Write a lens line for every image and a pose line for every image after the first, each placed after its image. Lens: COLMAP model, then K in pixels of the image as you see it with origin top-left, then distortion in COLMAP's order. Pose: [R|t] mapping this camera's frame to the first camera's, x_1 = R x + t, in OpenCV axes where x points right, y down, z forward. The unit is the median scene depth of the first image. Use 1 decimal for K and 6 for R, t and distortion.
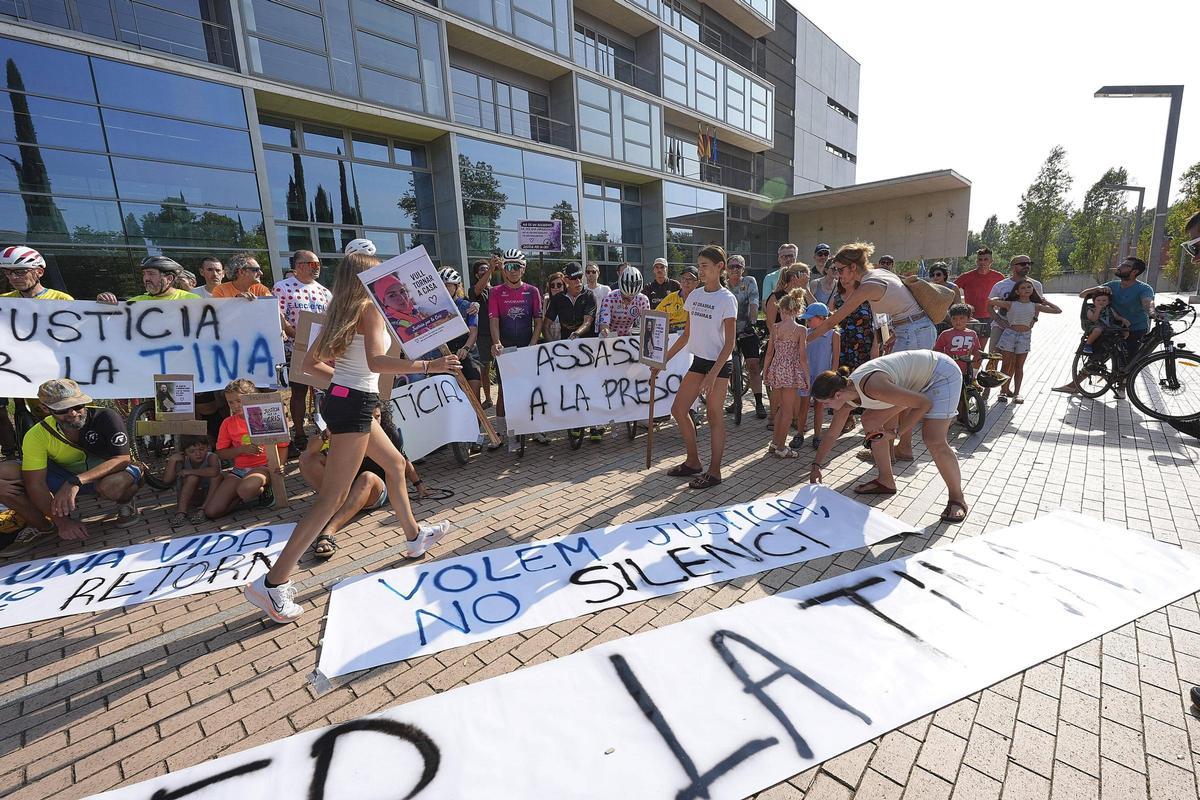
lens RADIAL K [[519.9, 0, 599.8], [0, 519.9, 397.1], [0, 0, 1]] dist [0.000269, 0.000263]
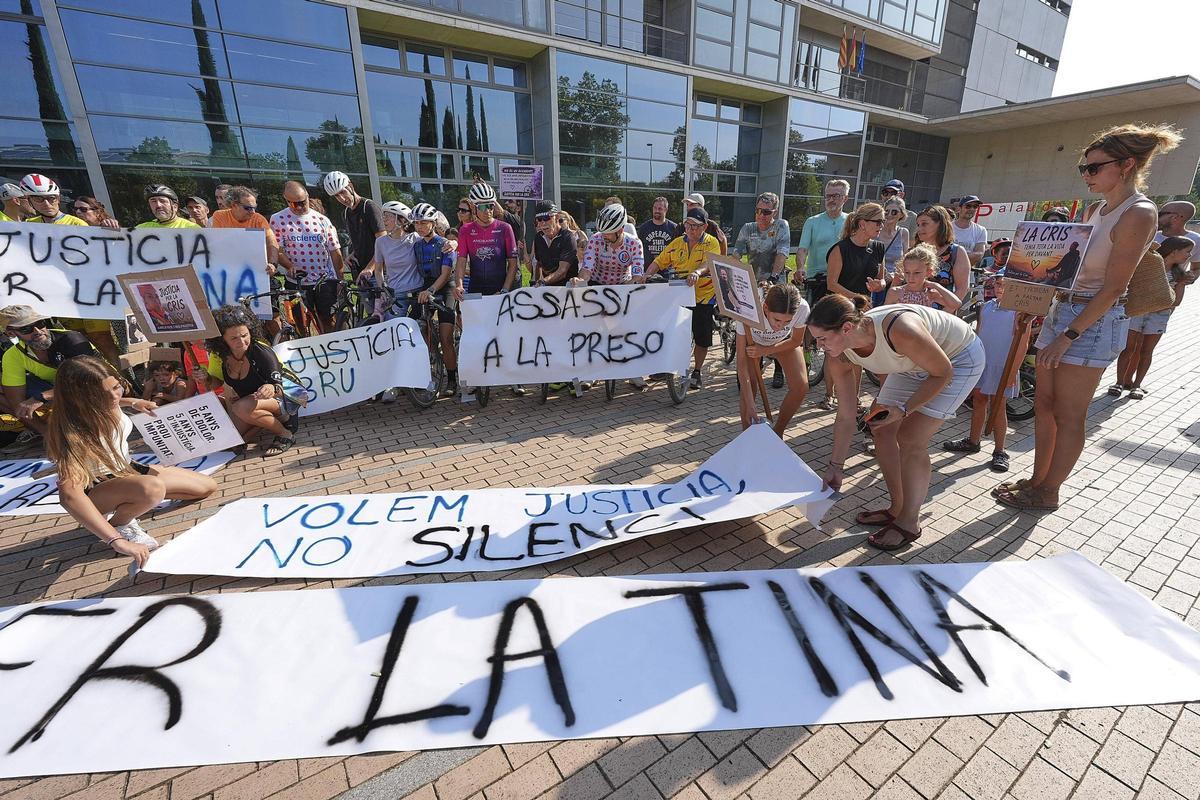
lens RADIAL K [[520.5, 0, 602.5], [0, 520.5, 399.7], [0, 0, 1]] dist [0.000929, 0.000002]
pose [[0.974600, 0.100446, -0.200162, 0.046932], [-0.073859, 0.987932, 0.136143, -0.008467], [0.211421, -0.117902, 0.970258, 0.019703]]
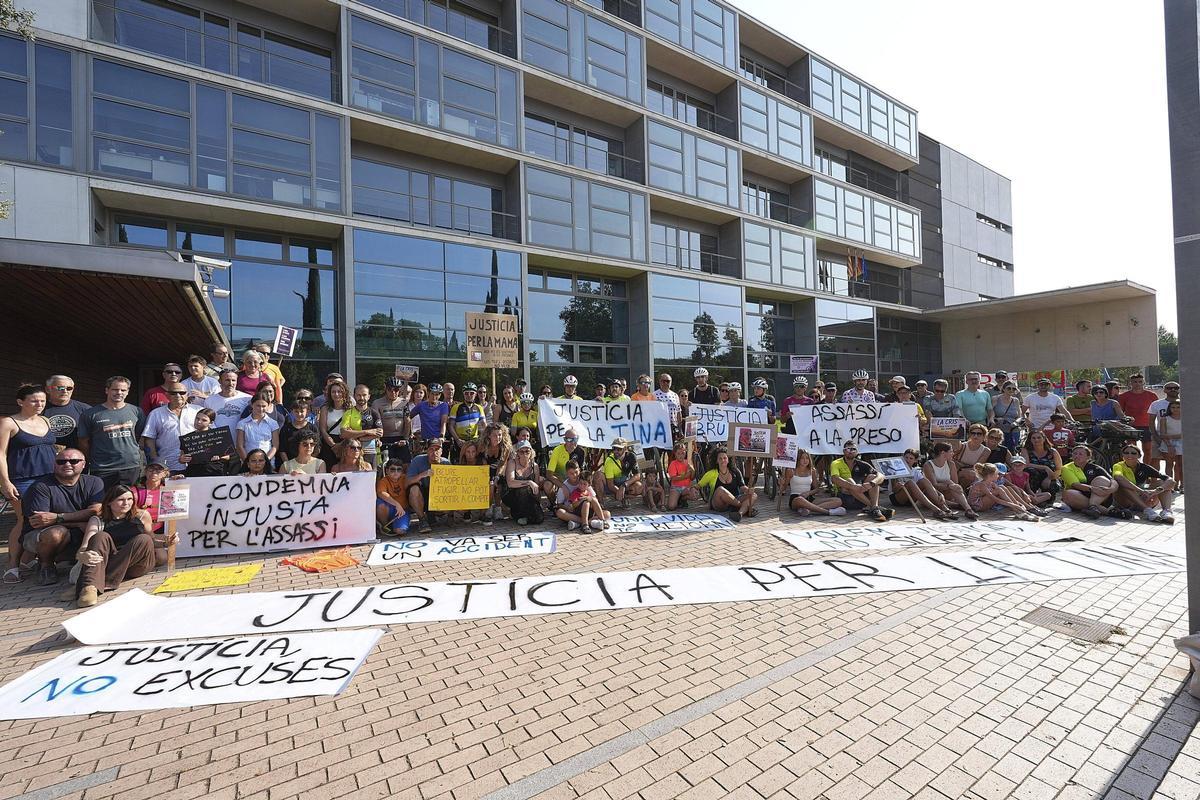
lens RADIAL K [[512.8, 0, 599.6], [0, 512.8, 397.4], [0, 0, 1]] dist [-0.000542, -0.000245]
pose [[0.971011, 0.022918, -0.237932, -0.074027], [-0.066730, 0.981810, -0.177756, 0.024675], [0.229530, 0.188480, 0.954878, -0.143764]]
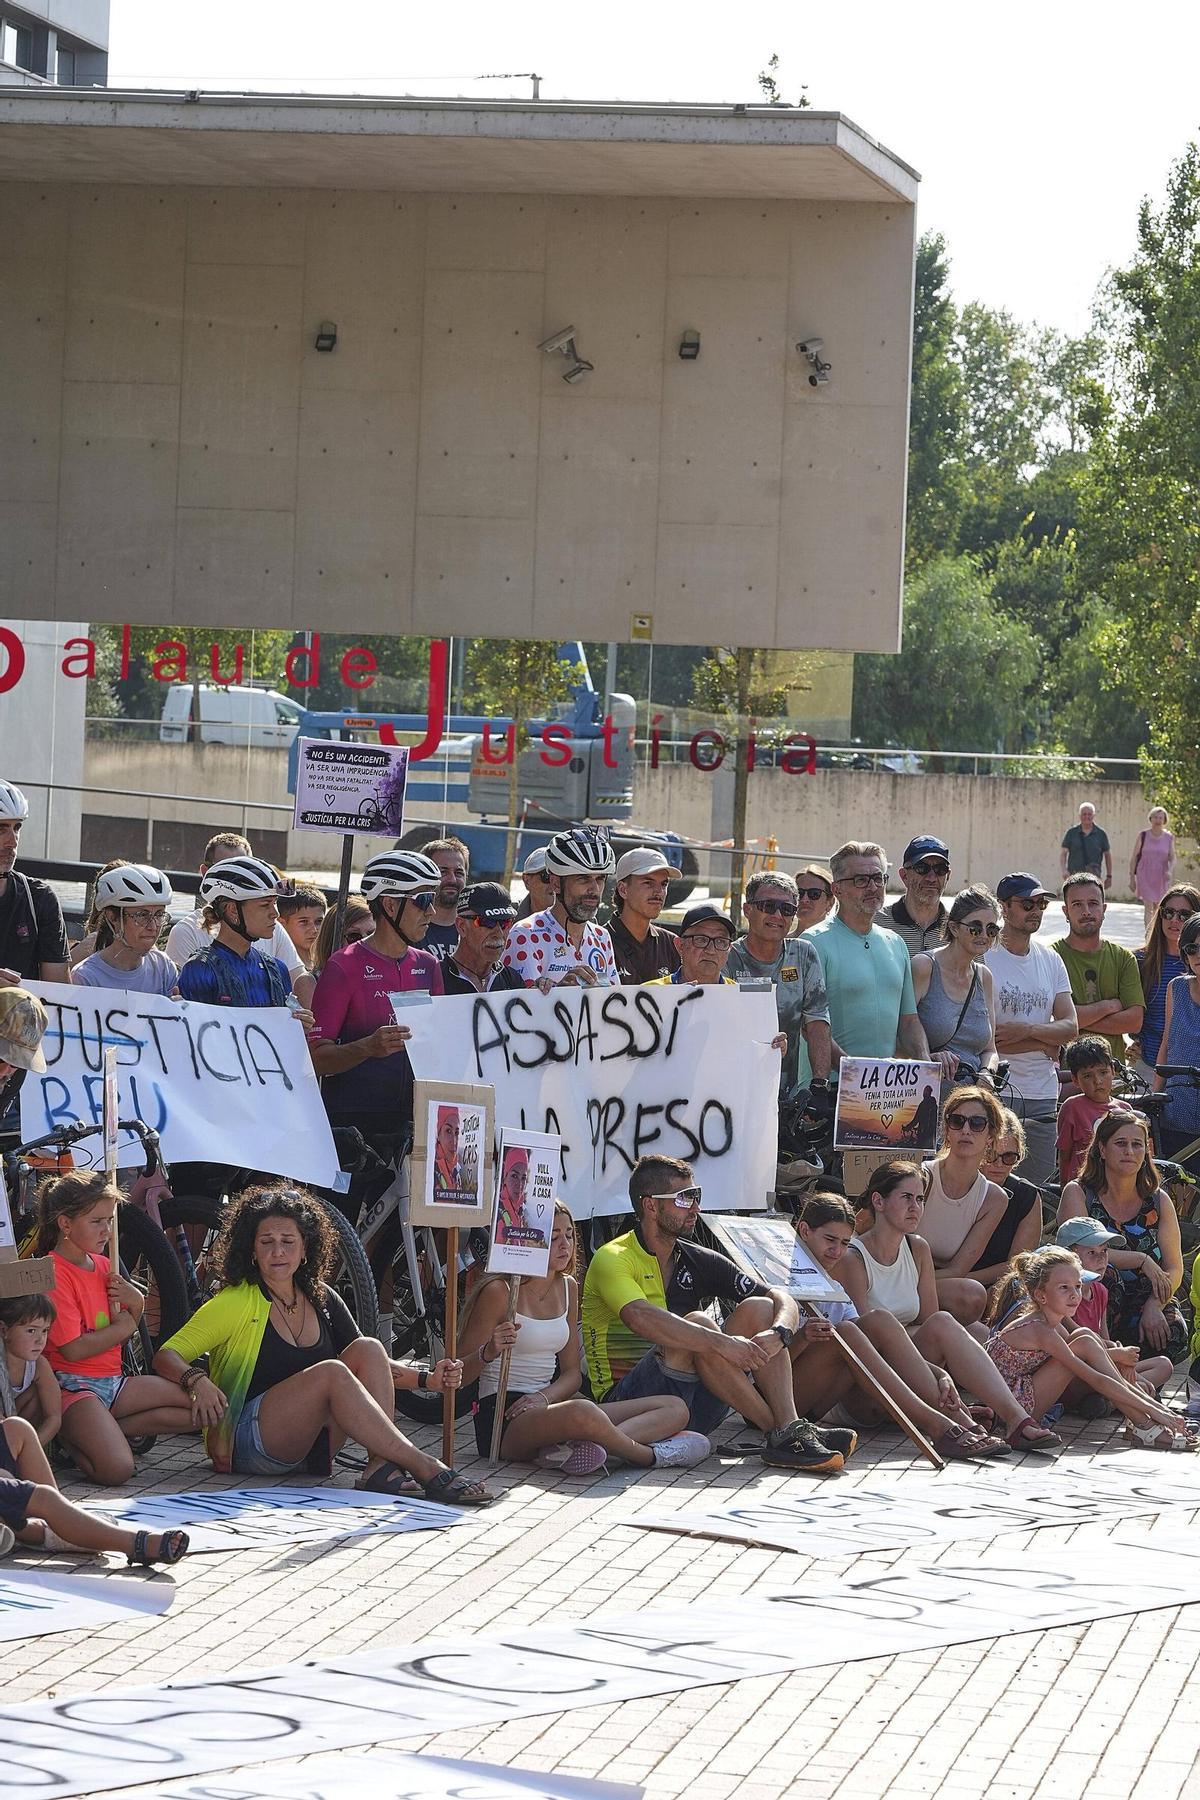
lens RADIAL K [[5849.5, 0, 472.5], [0, 5849.5, 900.3], [0, 0, 1]] dist [1.179674, 0.059781]
pose [[0.839015, 0.059562, 0.540838, -0.441763], [0.028301, 0.987868, -0.152696, 0.071353], [-0.543371, 0.143420, 0.827151, -0.458386]]
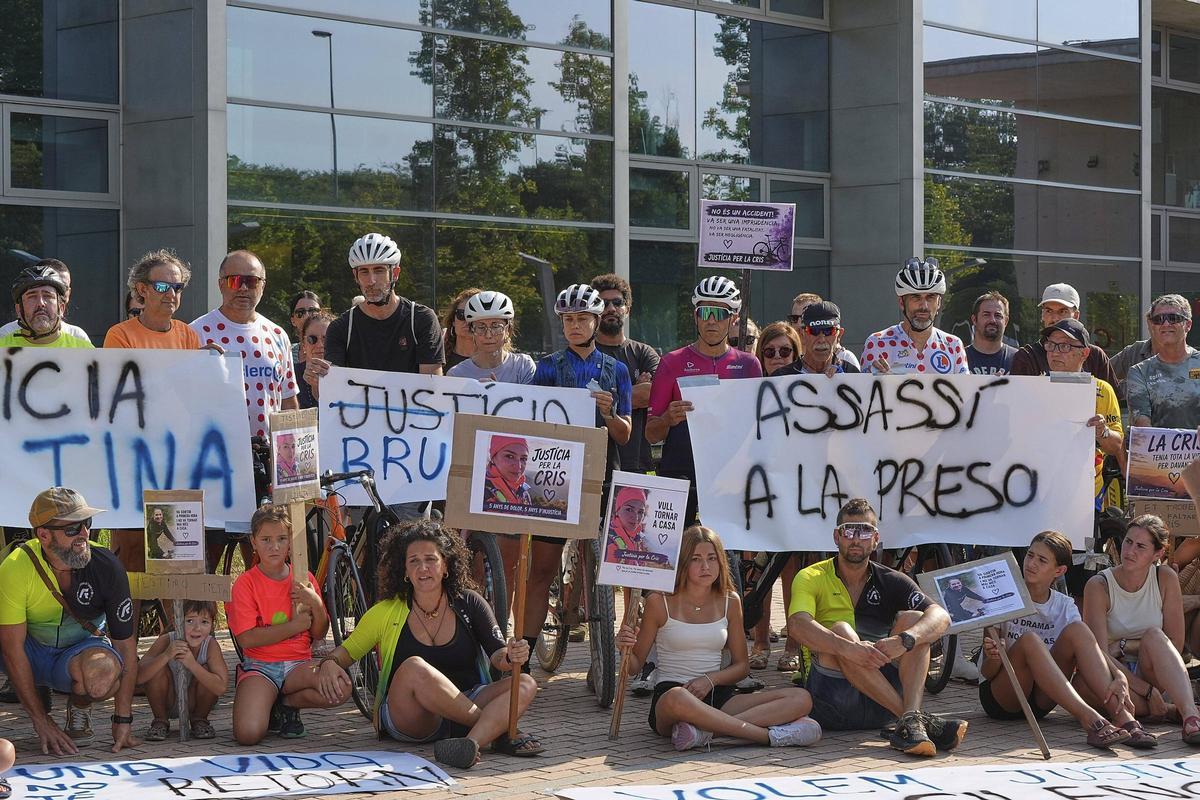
lens RADIAL K [[2432.7, 0, 579.9], [0, 2432.7, 399.7], [0, 0, 1]] dist [0.036222, -0.101590]
pose [[0.998925, 0.046210, 0.003610, -0.053567], [-0.044913, 0.984248, -0.170991, 0.042181], [-0.011455, 0.170645, 0.985266, -0.228592]]
